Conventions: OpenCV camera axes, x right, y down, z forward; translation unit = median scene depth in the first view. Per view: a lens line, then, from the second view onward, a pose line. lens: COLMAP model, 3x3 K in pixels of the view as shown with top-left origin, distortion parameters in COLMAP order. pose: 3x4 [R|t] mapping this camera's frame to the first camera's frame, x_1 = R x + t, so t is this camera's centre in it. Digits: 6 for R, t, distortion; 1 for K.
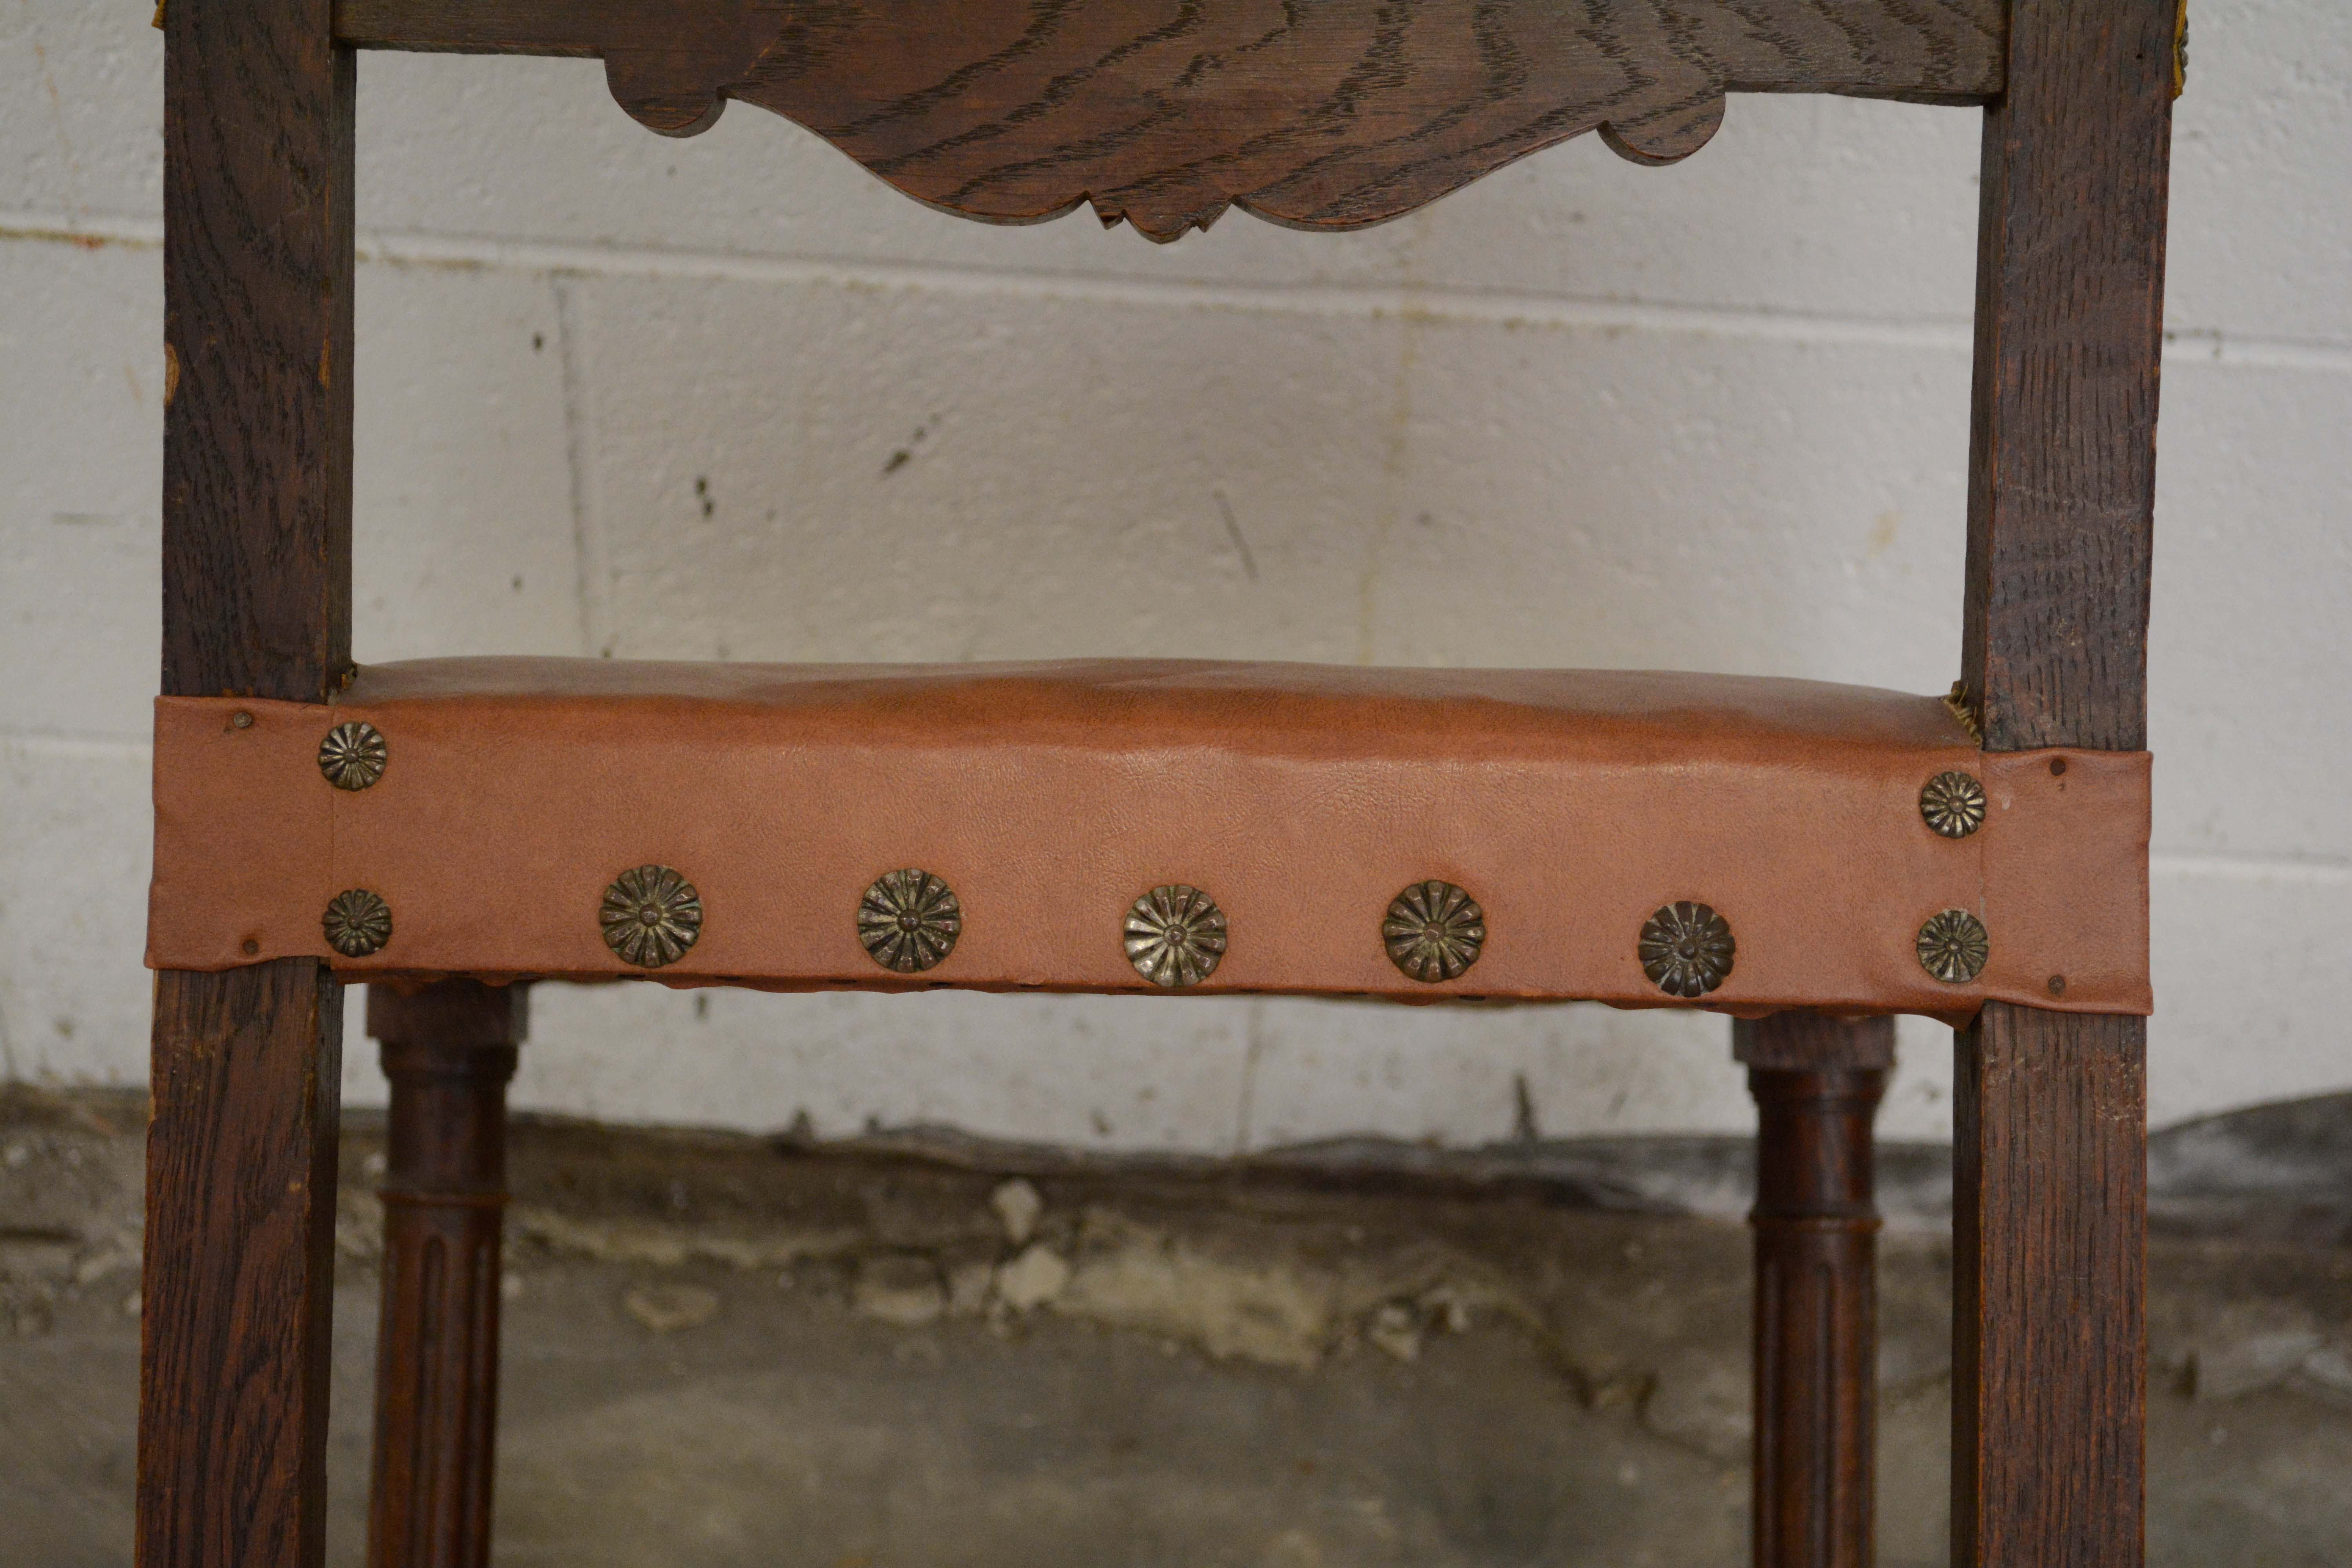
lens RADIAL K [[4347.6, 0, 1164.4], [0, 4347.6, 759.1], [0, 0, 1]] dist [0.020424, -0.041891]
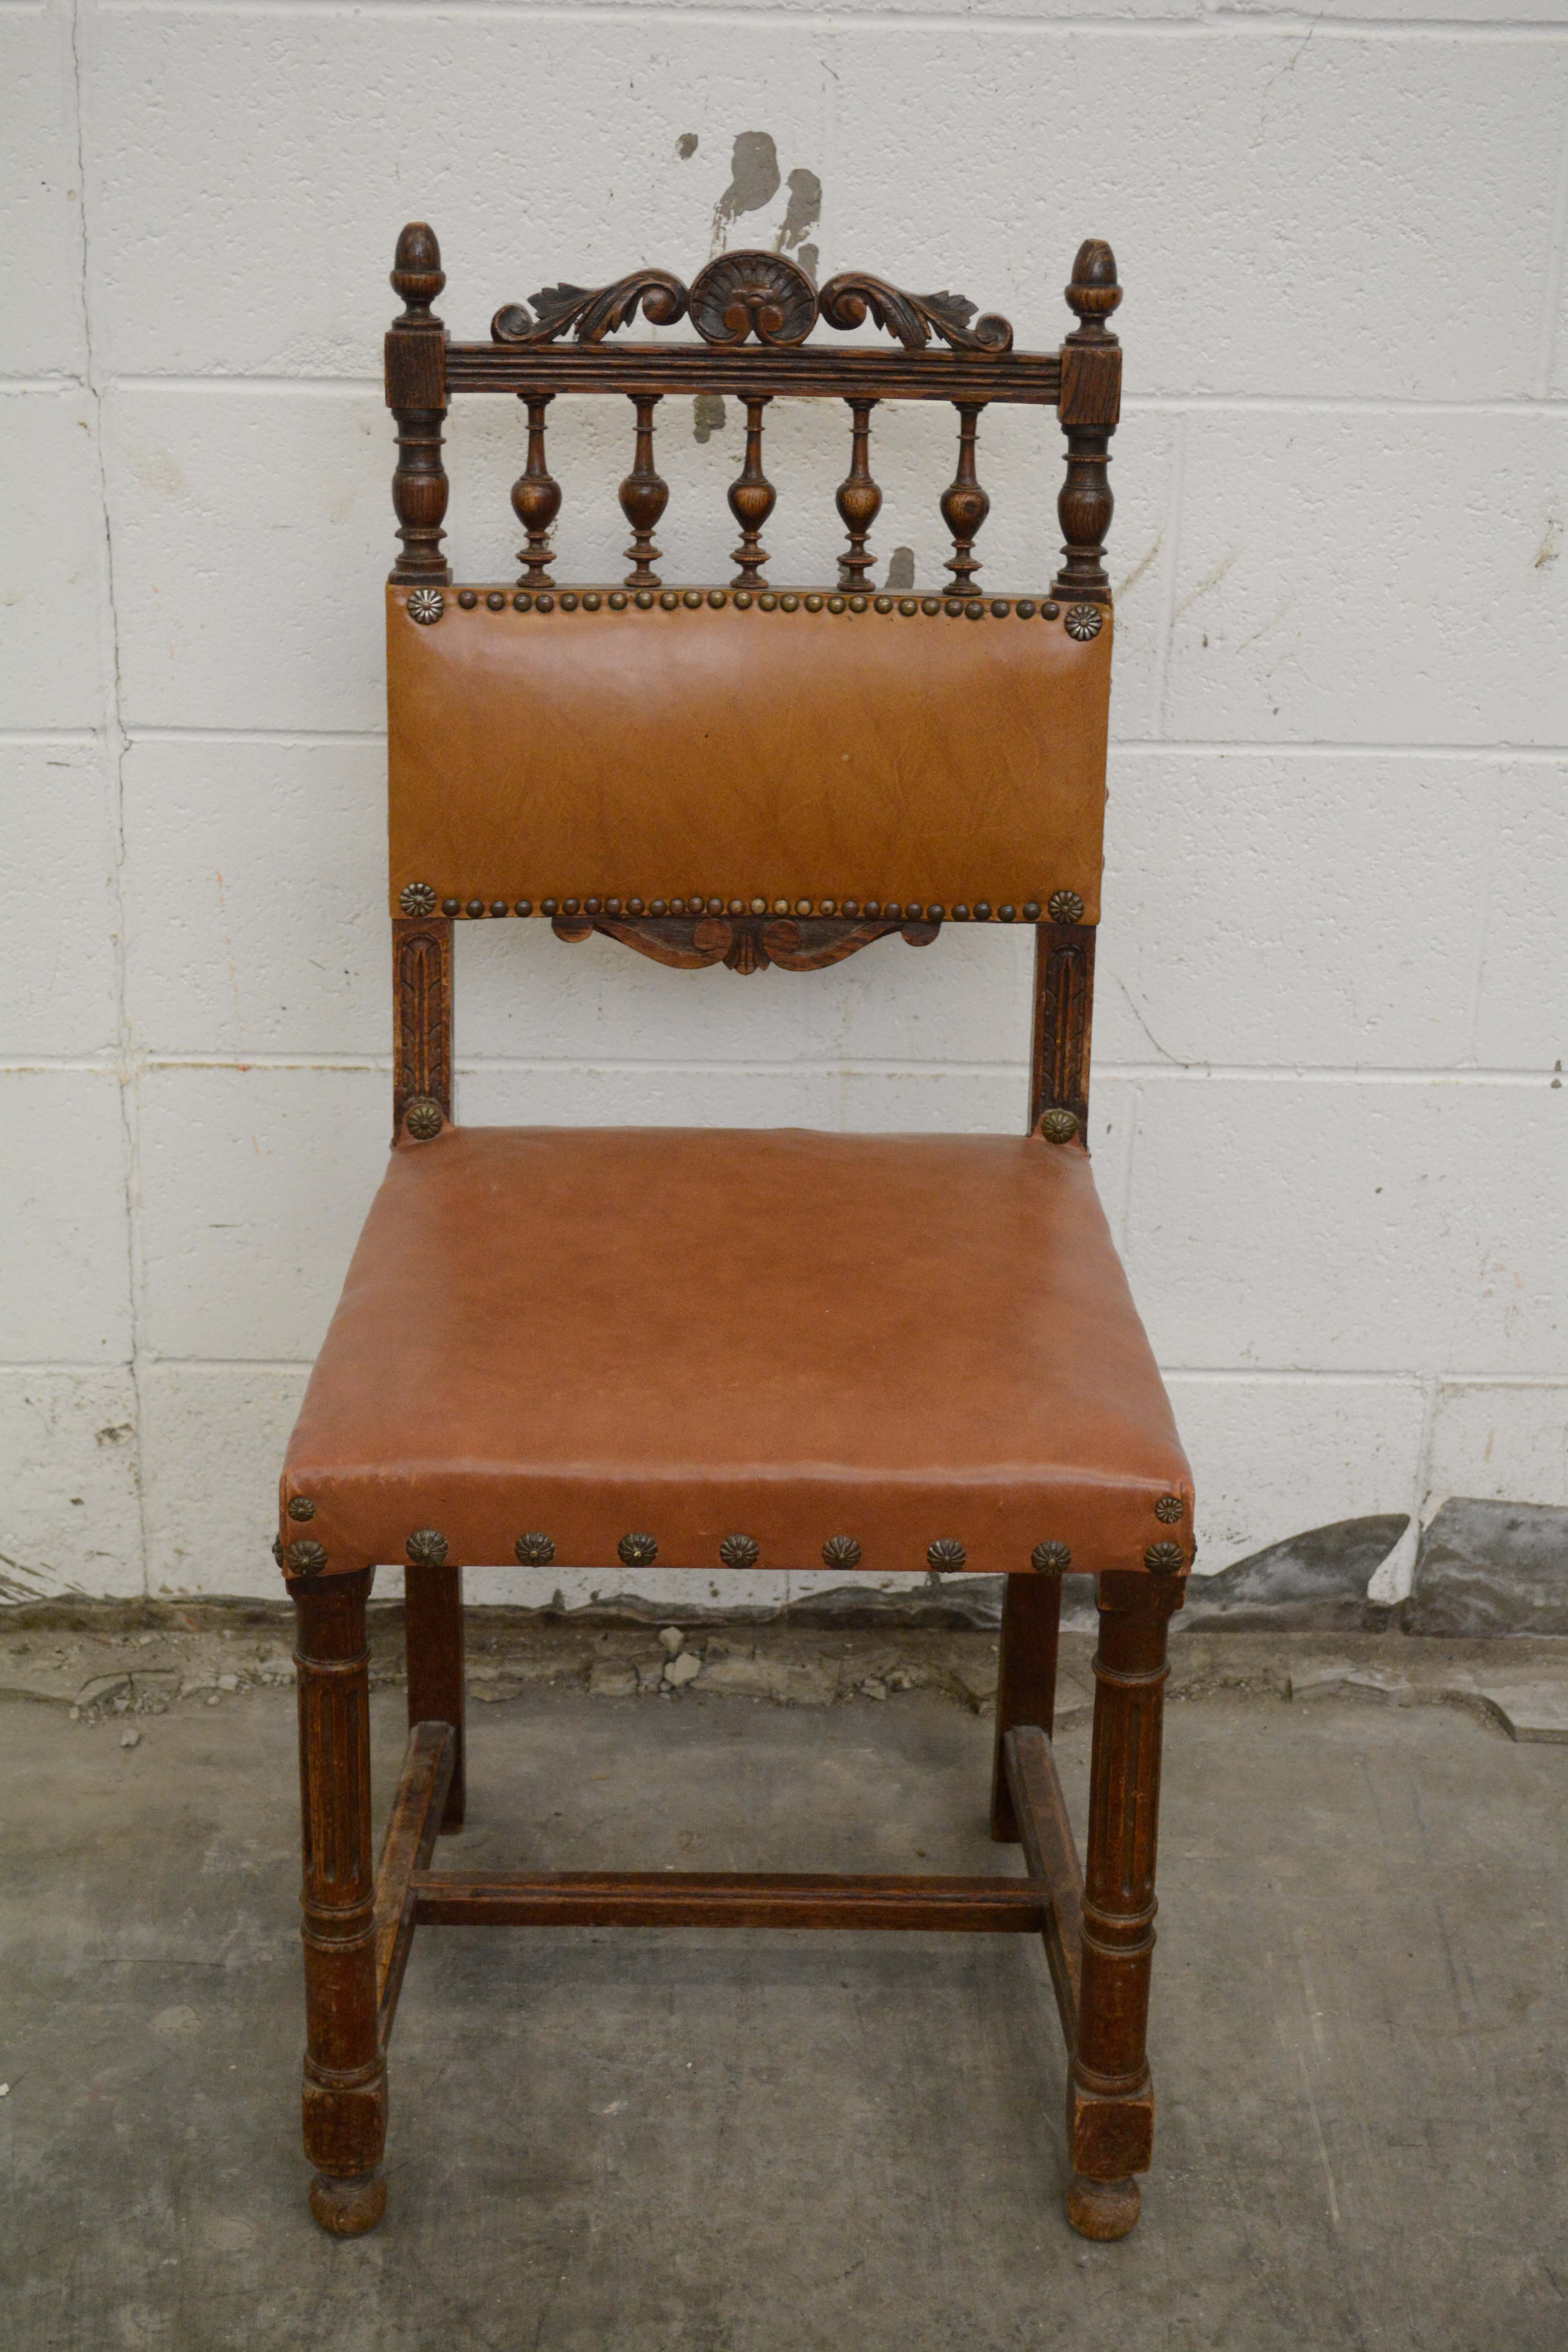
lens RADIAL K [[3776.5, 0, 756.0], [0, 3776.5, 1185.9], [0, 0, 1]] dist [-0.003937, 0.006532]
pose [[0.998094, -0.044010, 0.043254, -0.061301], [0.057290, 0.921330, -0.384538, 0.571675], [-0.022928, 0.386283, 0.922095, -0.620482]]
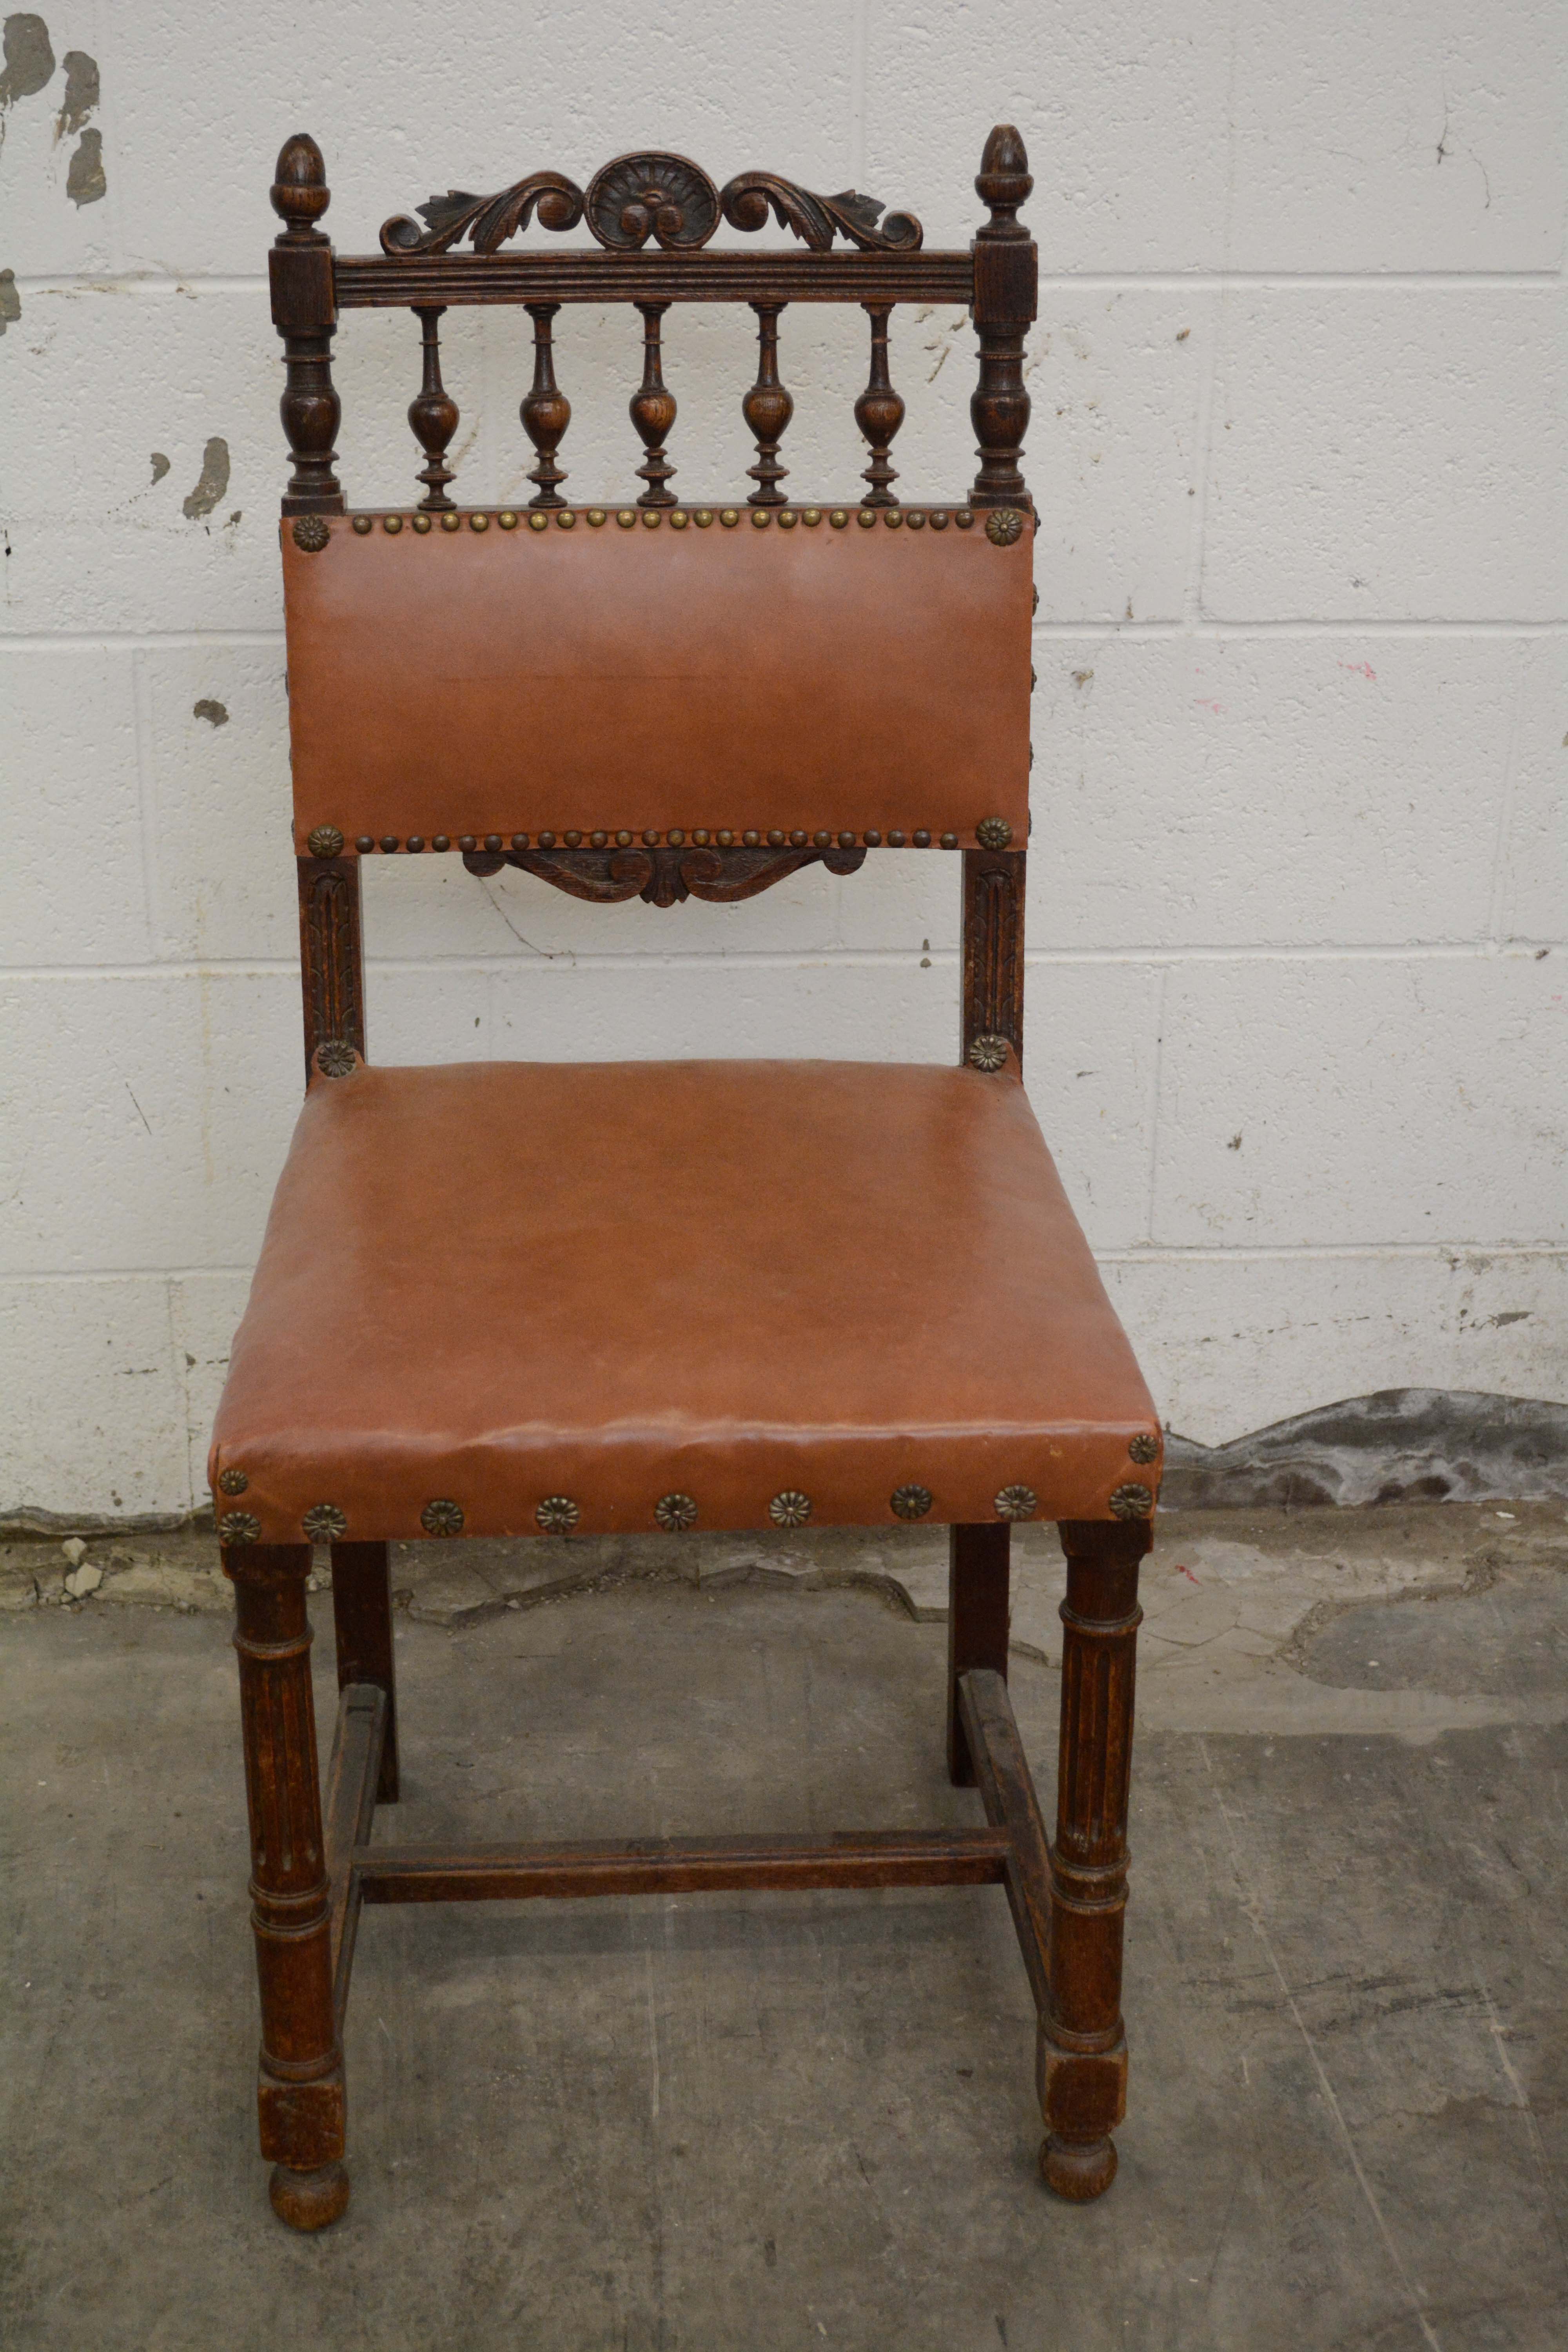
lens RADIAL K [[3776.5, 0, 756.0], [0, 3776.5, 1185.9], [0, 0, 1]] dist [-0.003937, 0.006532]
pose [[0.993312, -0.078226, 0.084926, 0.136011], [0.103089, 0.932115, -0.347180, 0.567899], [-0.052002, 0.353613, 0.933945, -0.617374]]
